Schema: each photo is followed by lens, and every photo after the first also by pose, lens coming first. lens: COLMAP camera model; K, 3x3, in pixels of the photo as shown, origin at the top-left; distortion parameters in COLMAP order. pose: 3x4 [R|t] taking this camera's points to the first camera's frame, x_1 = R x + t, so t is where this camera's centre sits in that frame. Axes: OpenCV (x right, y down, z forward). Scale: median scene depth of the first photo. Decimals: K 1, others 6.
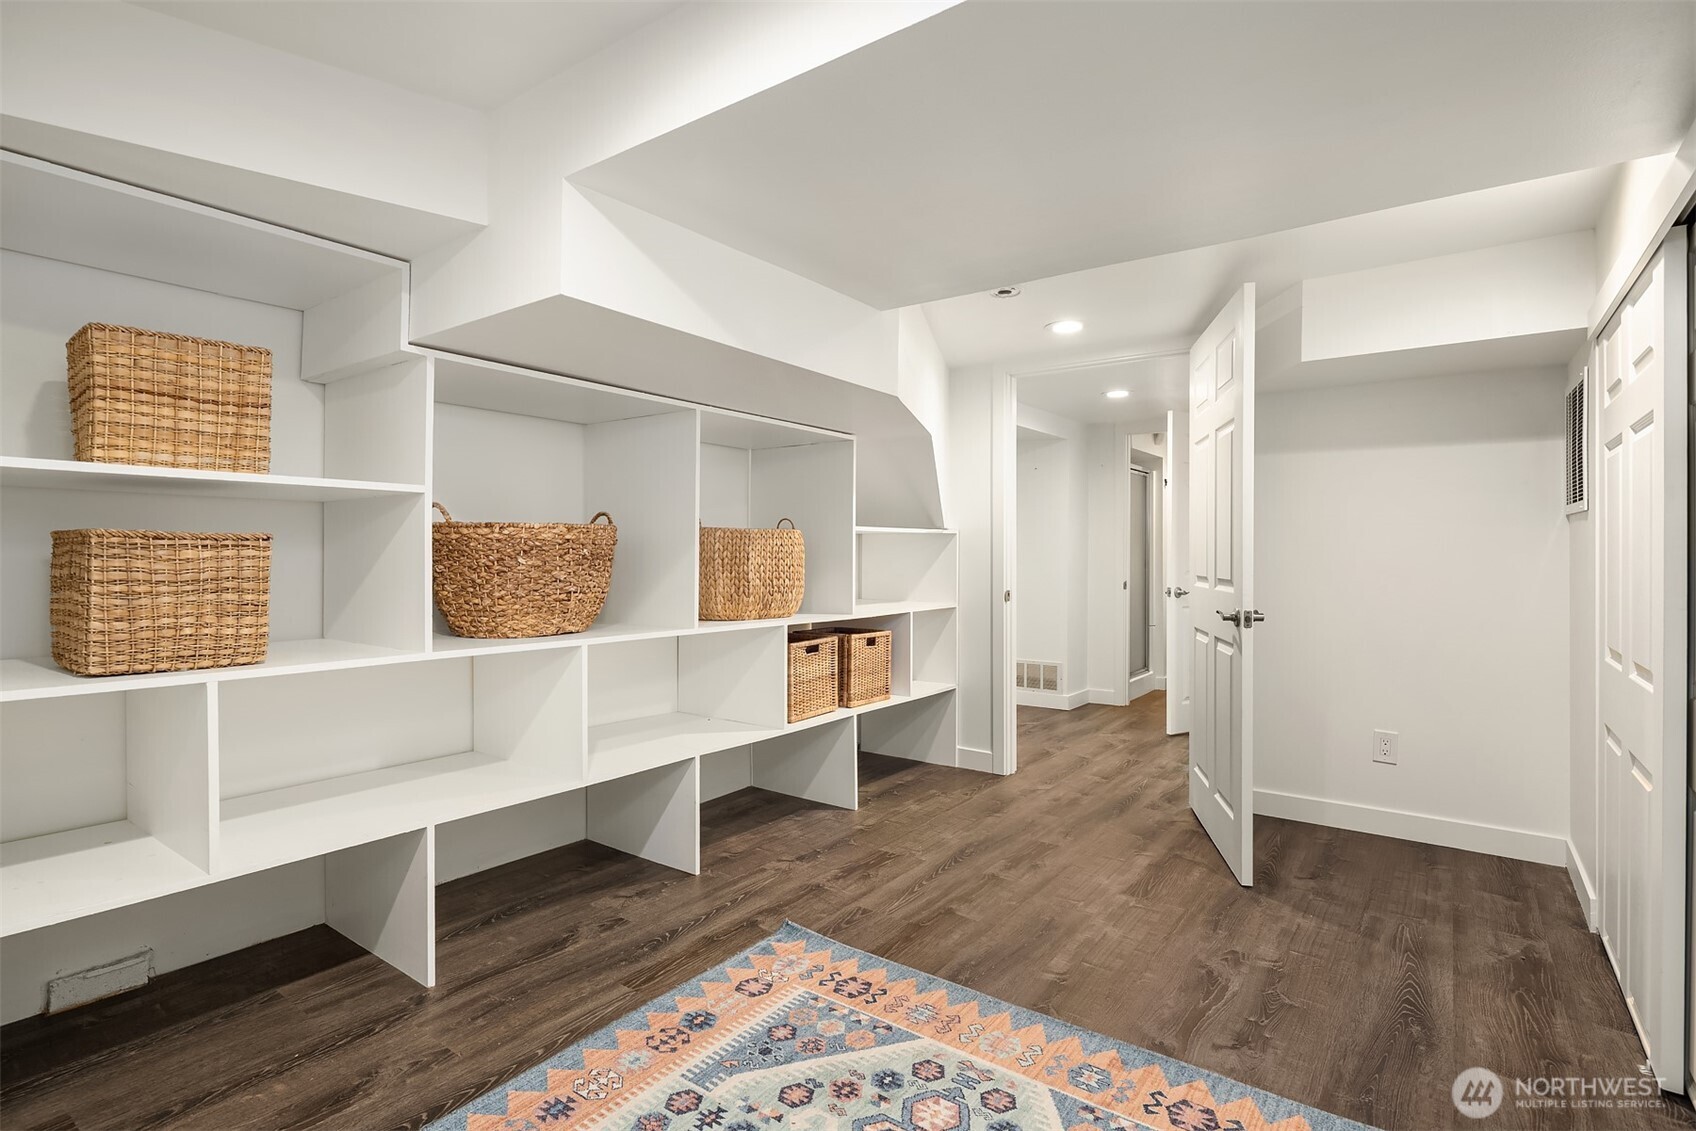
lens RADIAL K [[822.8, 0, 848.0], [0, 822.8, 560.6], [0, 0, 1]] dist [-0.000658, 0.000049]
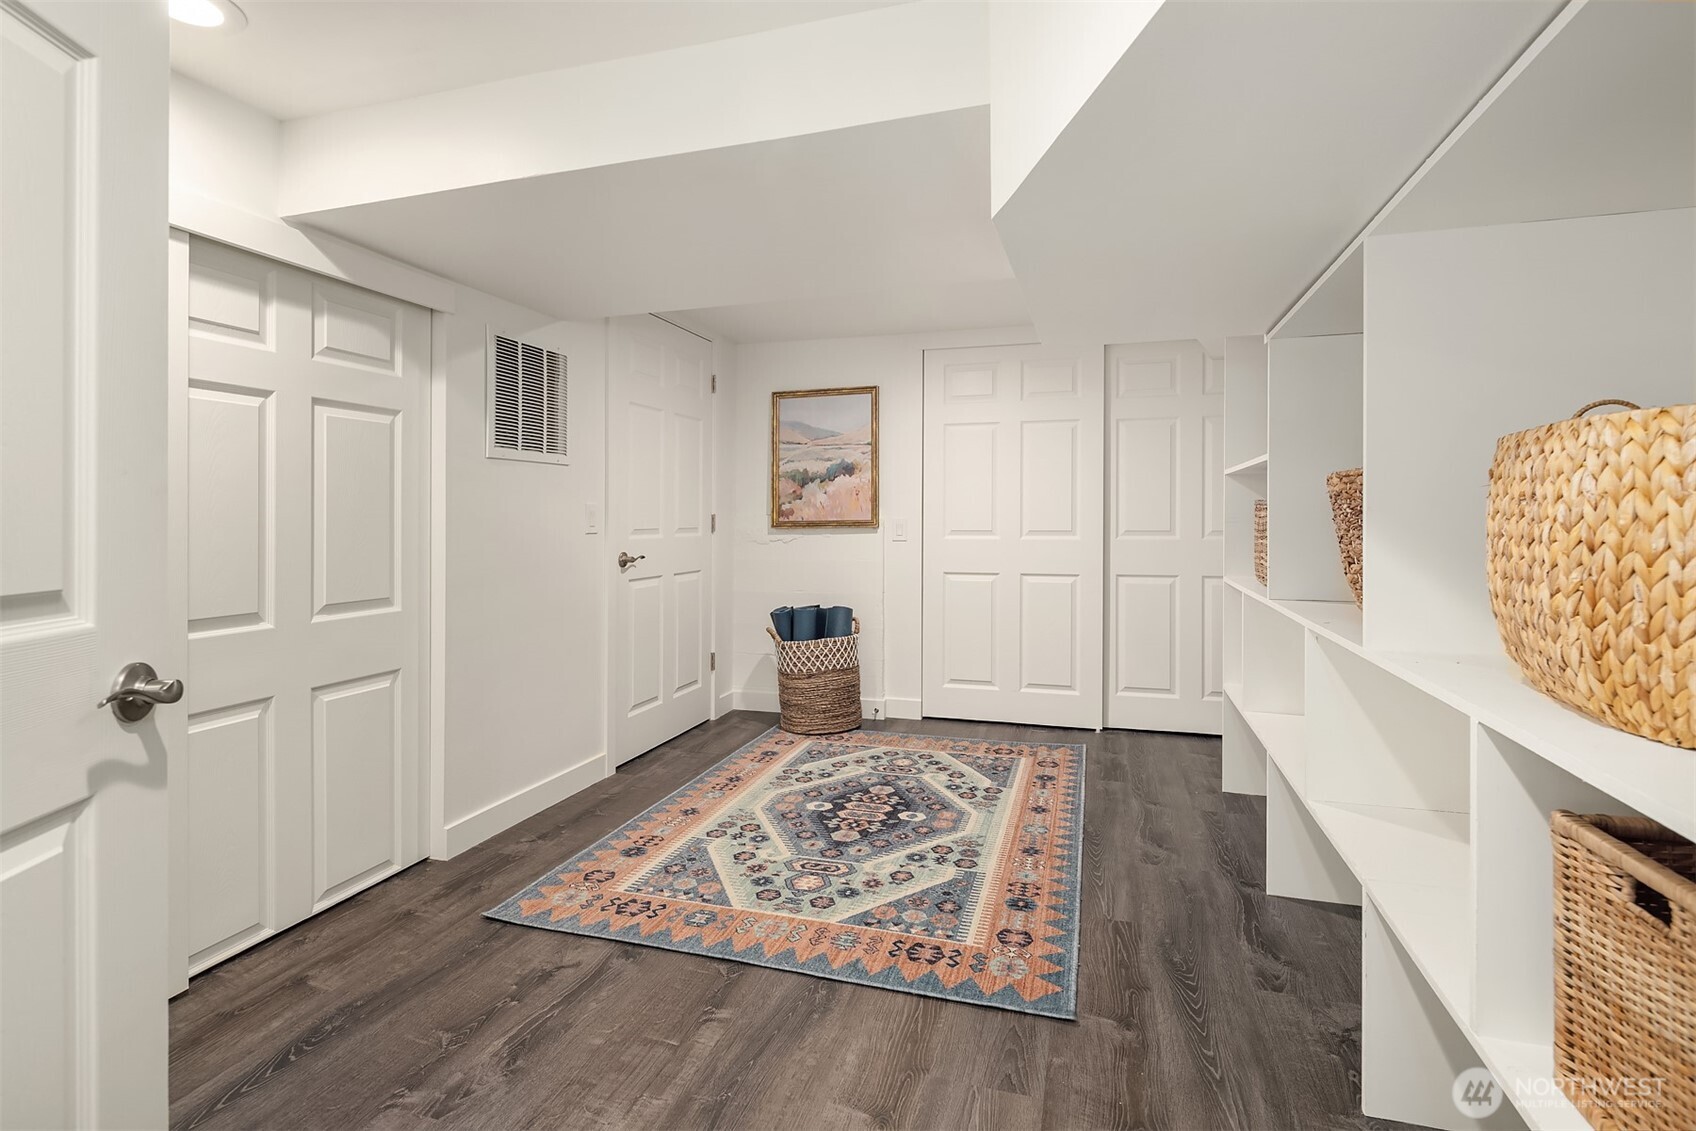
lens RADIAL K [[822.8, 0, 842.0], [0, 822.8, 515.5], [0, 0, 1]] dist [-0.000658, 0.000049]
pose [[-0.945539, -0.002134, -0.325502, 0.464178], [-0.003386, 0.999989, 0.003281, -0.002818], [0.325492, 0.004204, -0.945536, 2.101023]]
